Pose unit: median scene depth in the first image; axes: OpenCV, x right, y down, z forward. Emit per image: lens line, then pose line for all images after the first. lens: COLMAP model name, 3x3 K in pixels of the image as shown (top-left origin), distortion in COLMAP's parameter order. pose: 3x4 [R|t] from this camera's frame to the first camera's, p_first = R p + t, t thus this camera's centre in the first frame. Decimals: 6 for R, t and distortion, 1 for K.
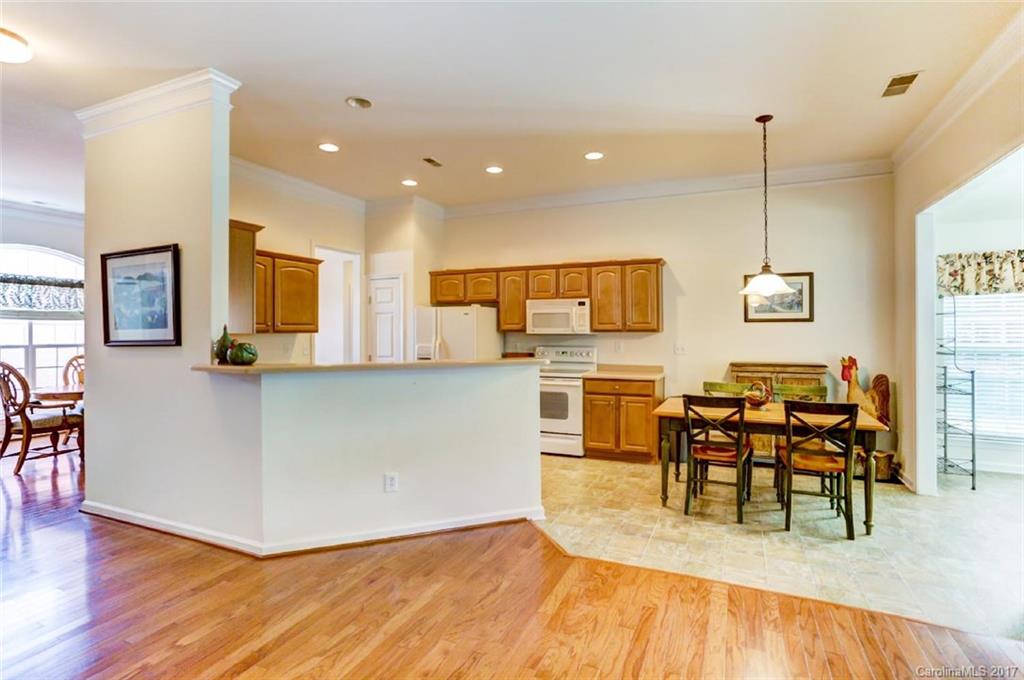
lens RADIAL K [[495.3, 0, 530.7], [0, 495.3, 329.8], [0, 0, 1]] dist [-0.029407, 0.014425]
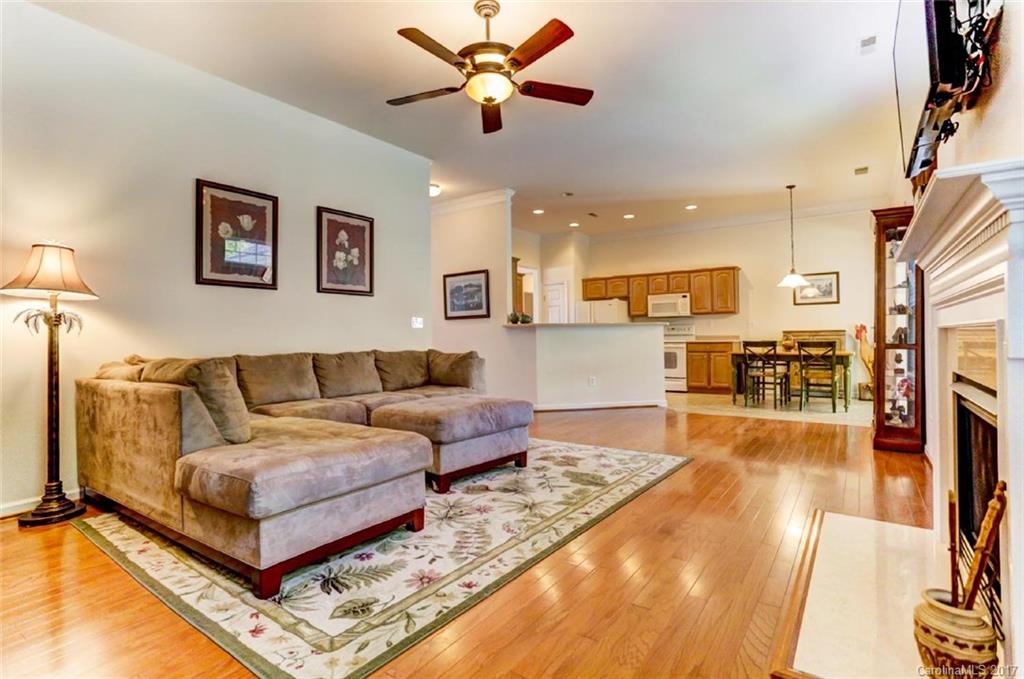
lens RADIAL K [[495.3, 0, 535.2], [0, 495.3, 331.1], [0, 0, 1]] dist [-0.029407, 0.014425]
pose [[0.982992, -0.012343, -0.183235, -0.083114], [0.010771, 0.999896, -0.009569, 0.072636], [0.183334, 0.007432, 0.983023, -0.678686]]
